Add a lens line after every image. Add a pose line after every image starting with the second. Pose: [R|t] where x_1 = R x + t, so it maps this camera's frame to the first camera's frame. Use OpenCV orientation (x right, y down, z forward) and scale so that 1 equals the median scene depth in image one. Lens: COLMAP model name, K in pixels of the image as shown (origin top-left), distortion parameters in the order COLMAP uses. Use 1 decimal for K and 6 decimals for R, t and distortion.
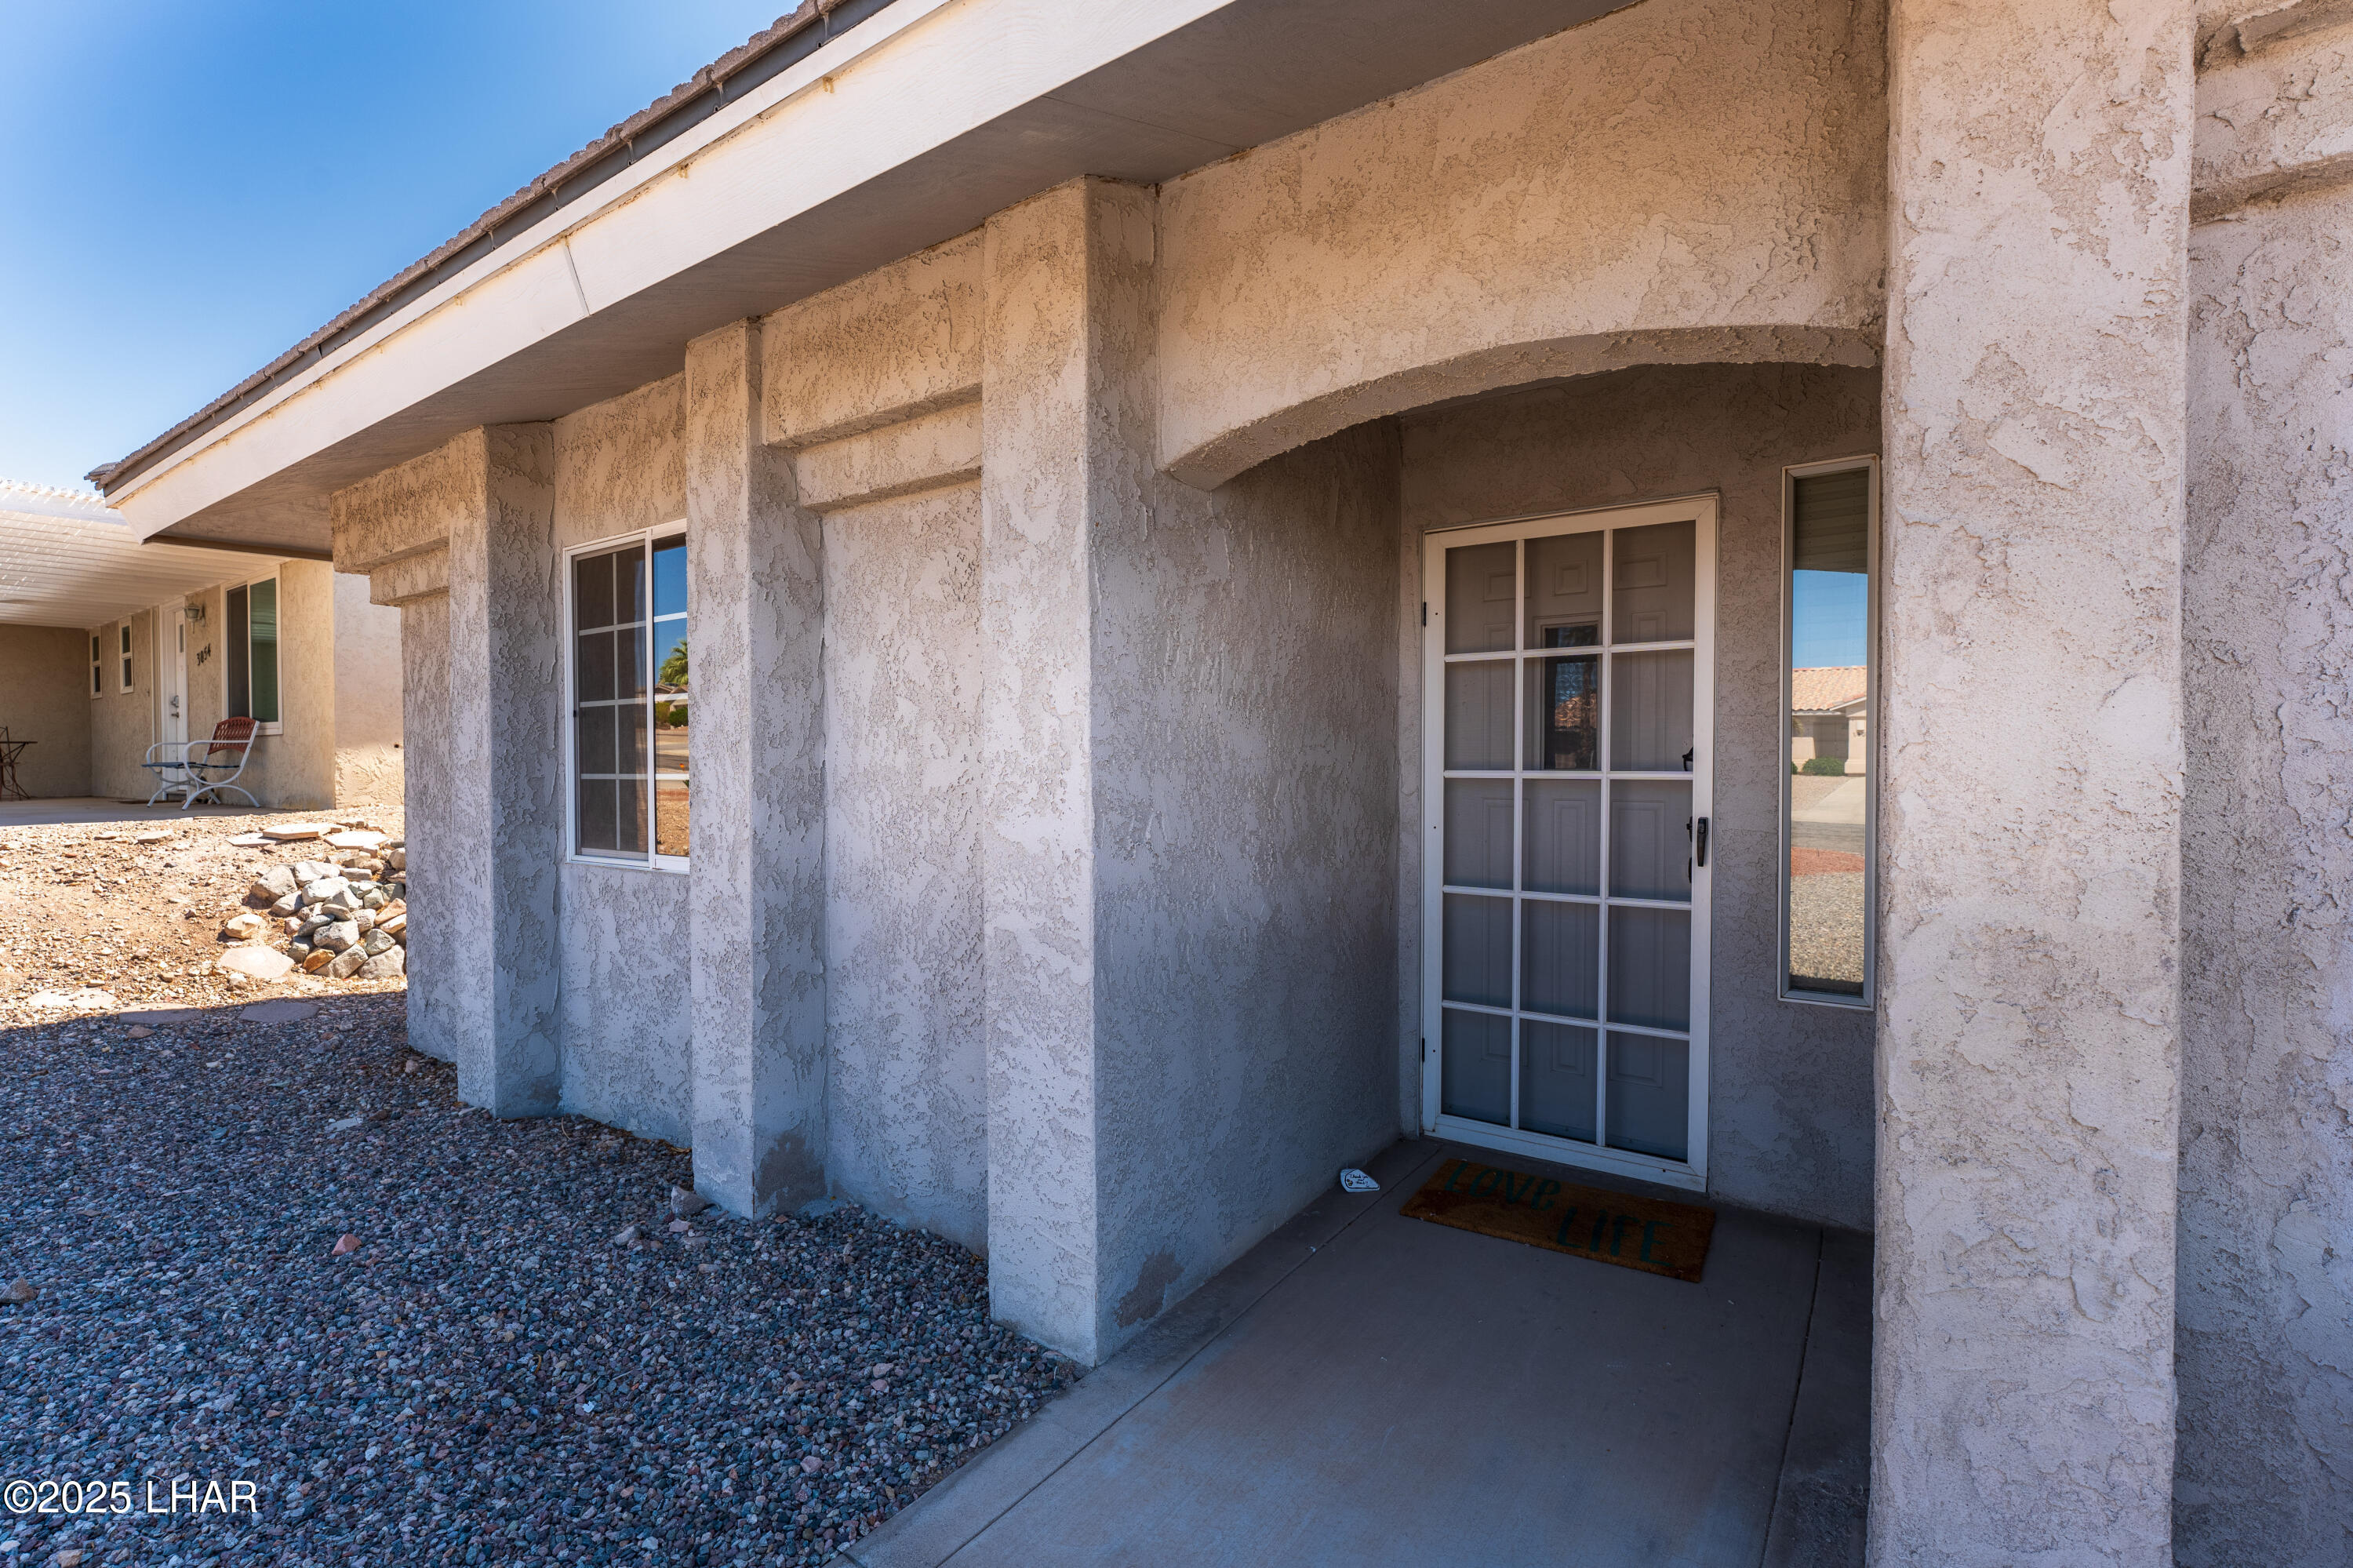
lens RADIAL K [[1088.9, 0, 1190.1], [0, 1088.9, 805.9], [0, 0, 1]] dist [-0.004318, 0.001509]
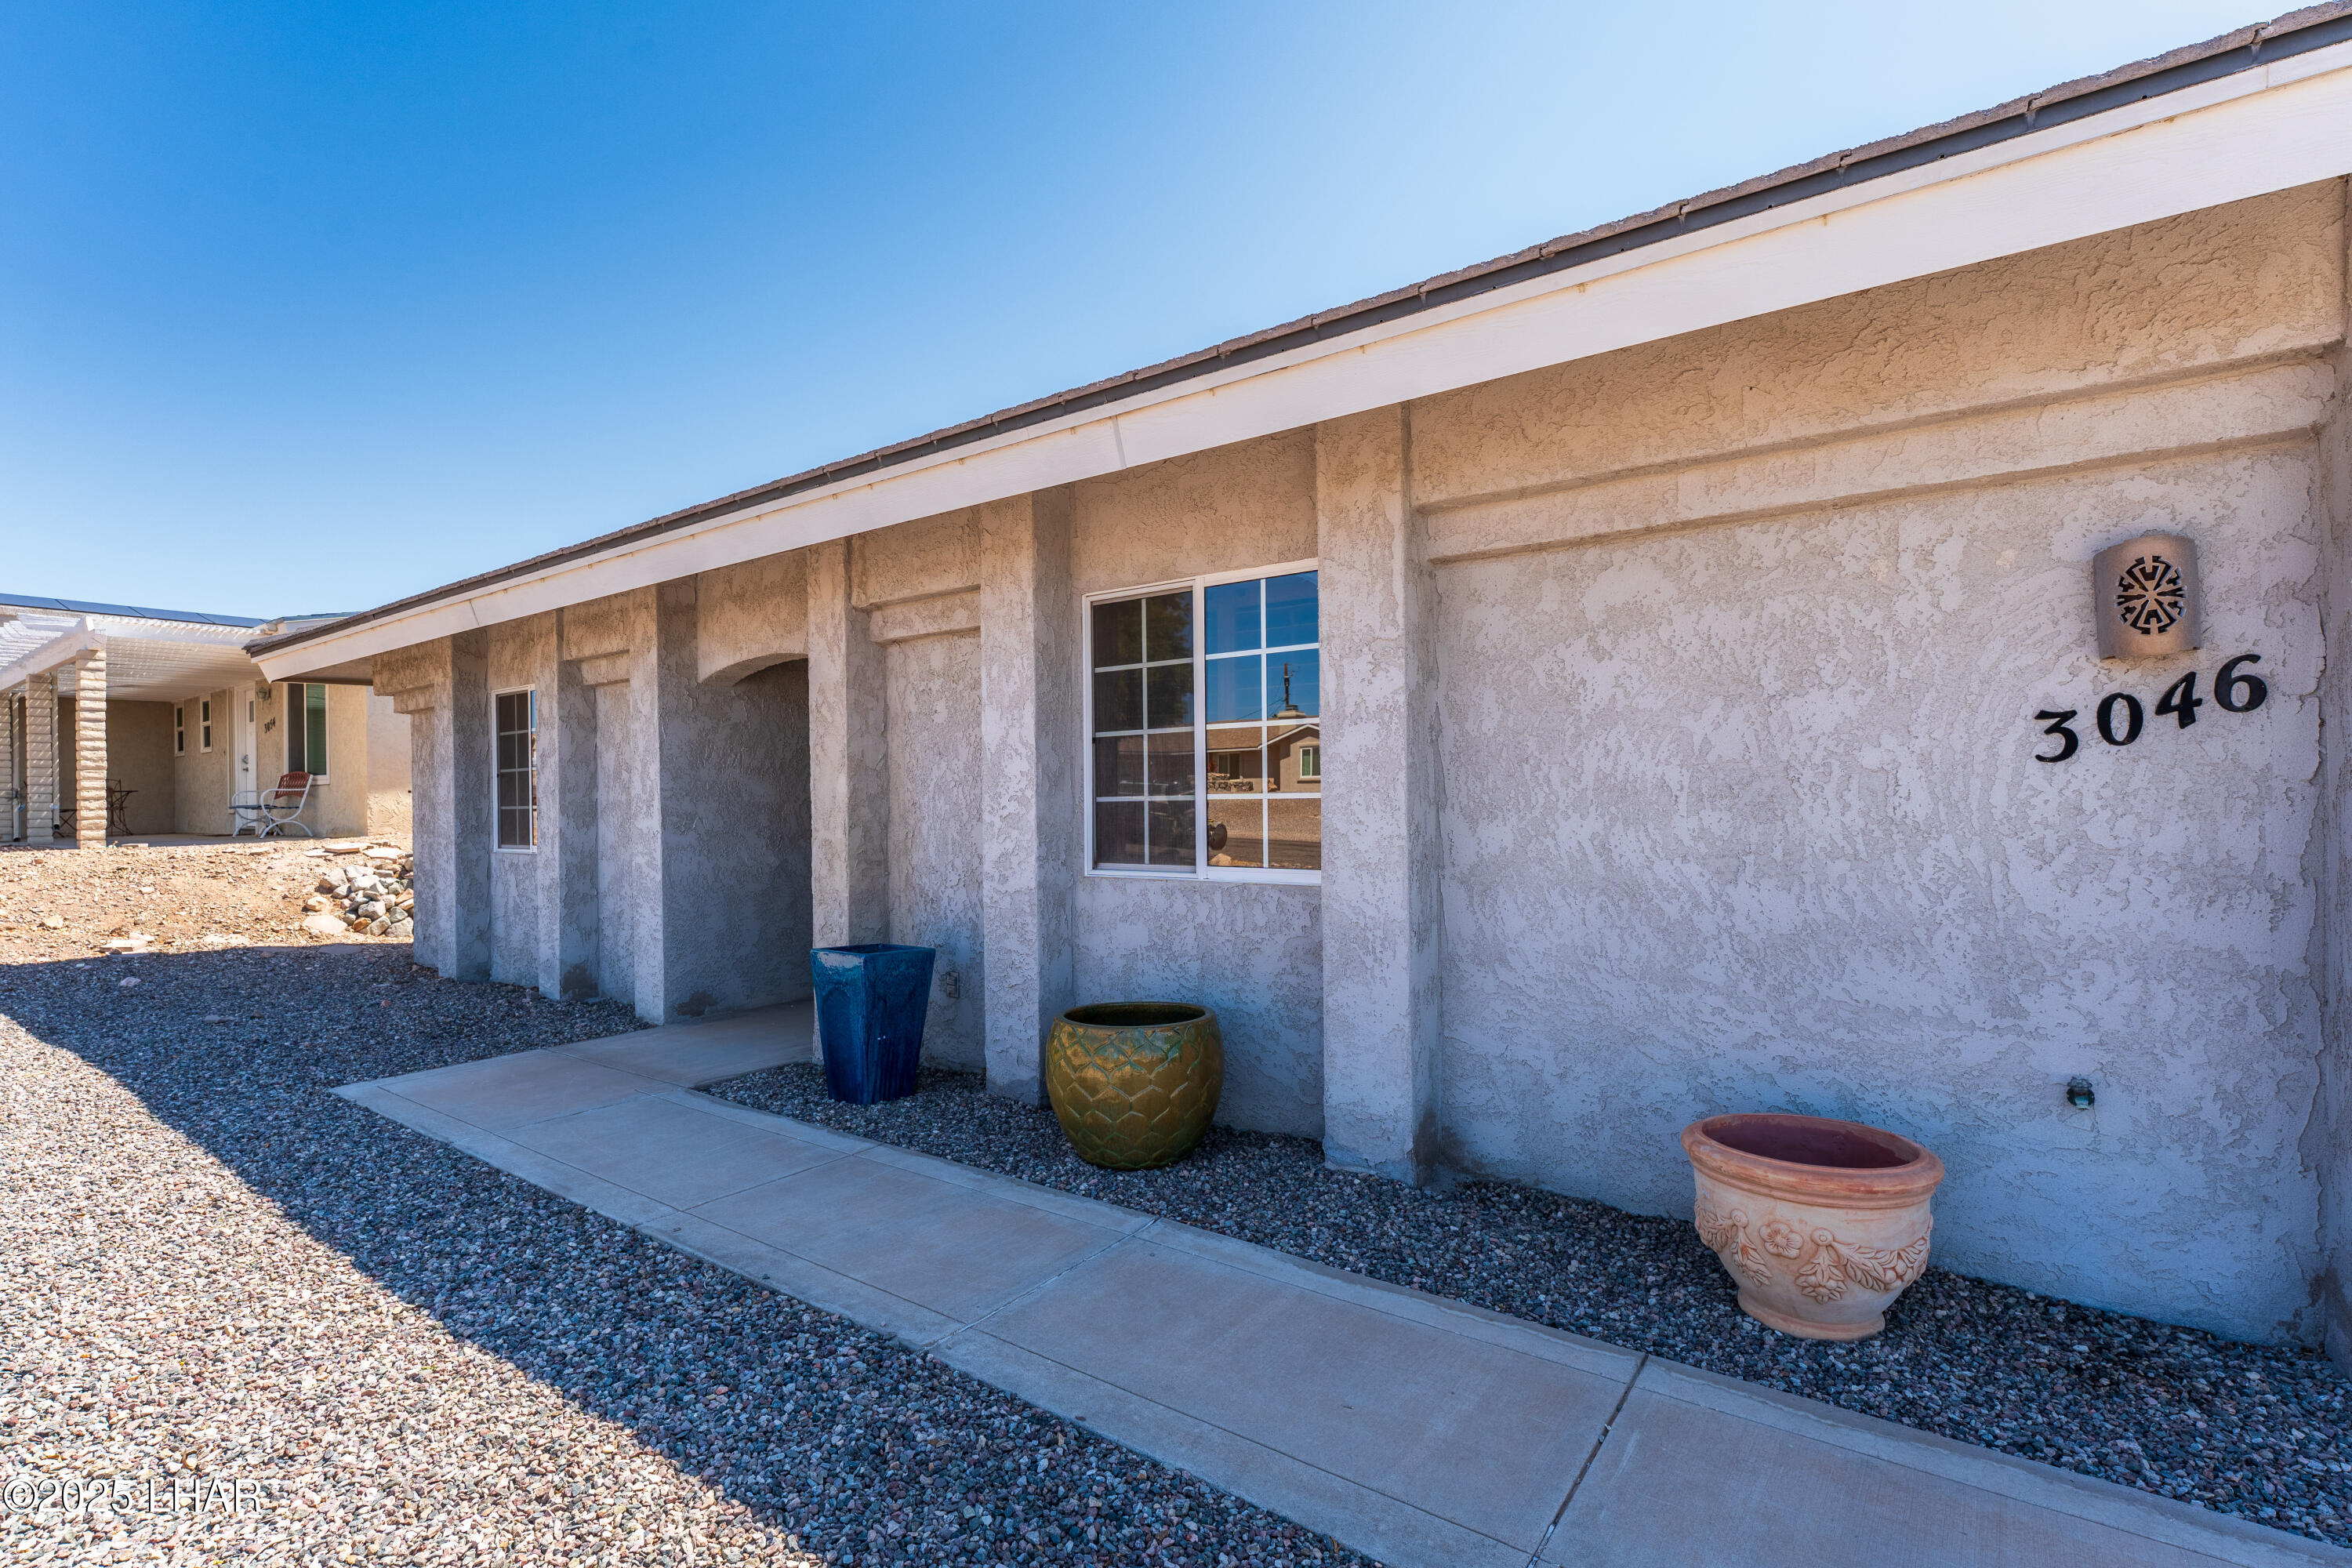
lens RADIAL K [[1088.4, 0, 1163.1], [0, 1088.4, 821.3], [0, 0, 1]] dist [-0.004318, 0.001509]
pose [[0.999598, -0.010540, -0.026306, 0.675086], [0.010078, 0.999794, -0.017622, 0.043005], [0.026486, 0.017349, 0.999499, -0.910664]]
